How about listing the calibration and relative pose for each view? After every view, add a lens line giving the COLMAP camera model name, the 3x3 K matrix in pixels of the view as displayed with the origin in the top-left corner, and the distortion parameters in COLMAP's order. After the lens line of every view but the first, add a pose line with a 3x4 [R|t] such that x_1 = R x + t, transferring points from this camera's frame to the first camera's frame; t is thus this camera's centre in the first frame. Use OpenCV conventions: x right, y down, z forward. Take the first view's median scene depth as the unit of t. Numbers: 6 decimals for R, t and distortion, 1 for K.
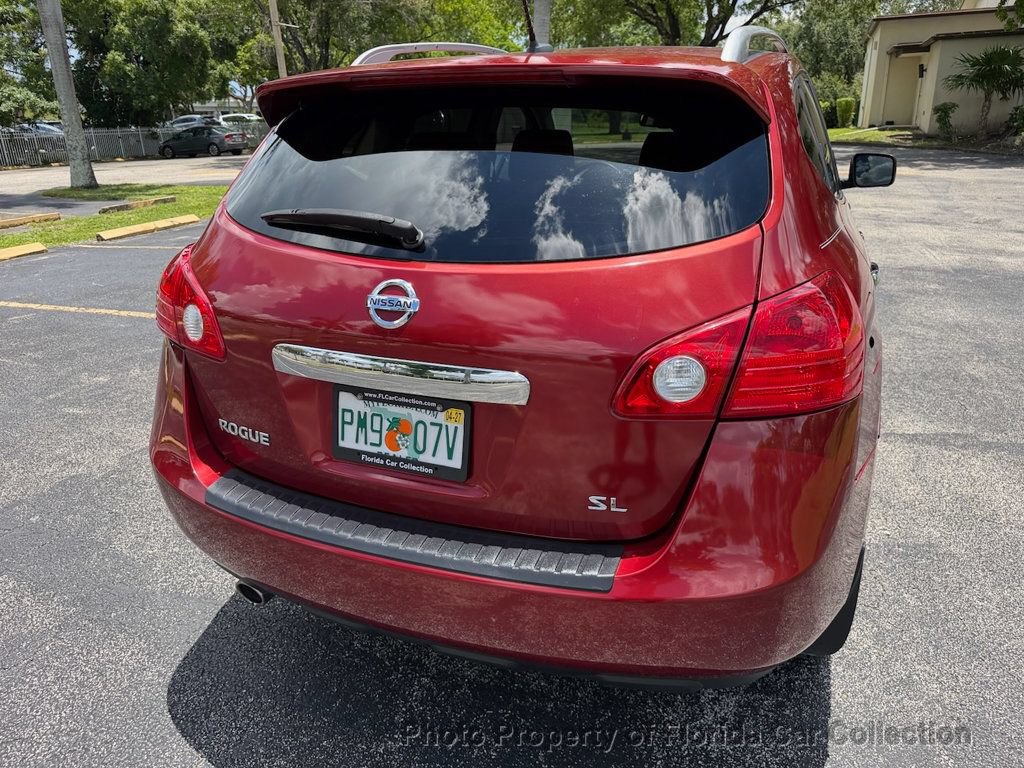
lens RADIAL K [[741.6, 0, 496.3], [0, 741.6, 383.4], [0, 0, 1]] dist [0.018853, -0.021607]
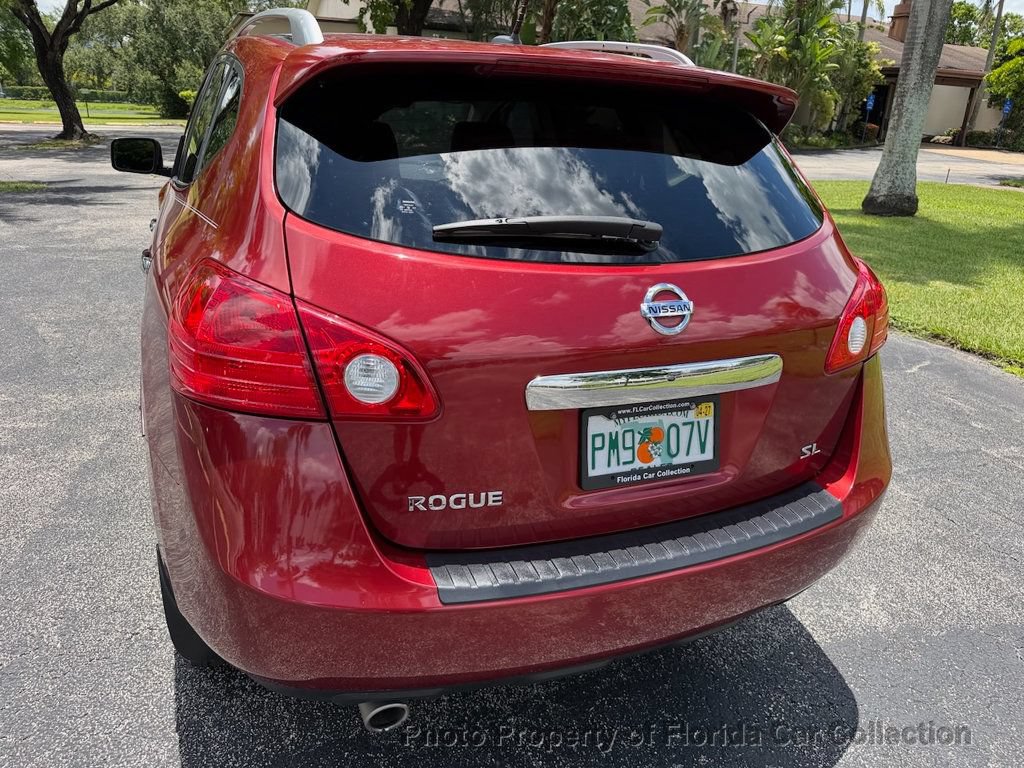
lens RADIAL K [[741.6, 0, 535.3], [0, 741.6, 395.9], [0, 0, 1]] dist [0.018853, -0.021607]
pose [[0.692793, -0.209843, 0.689930, -0.880832], [0.191716, 0.975892, 0.104307, -0.121721], [-0.695185, 0.060008, 0.716321, 0.402496]]
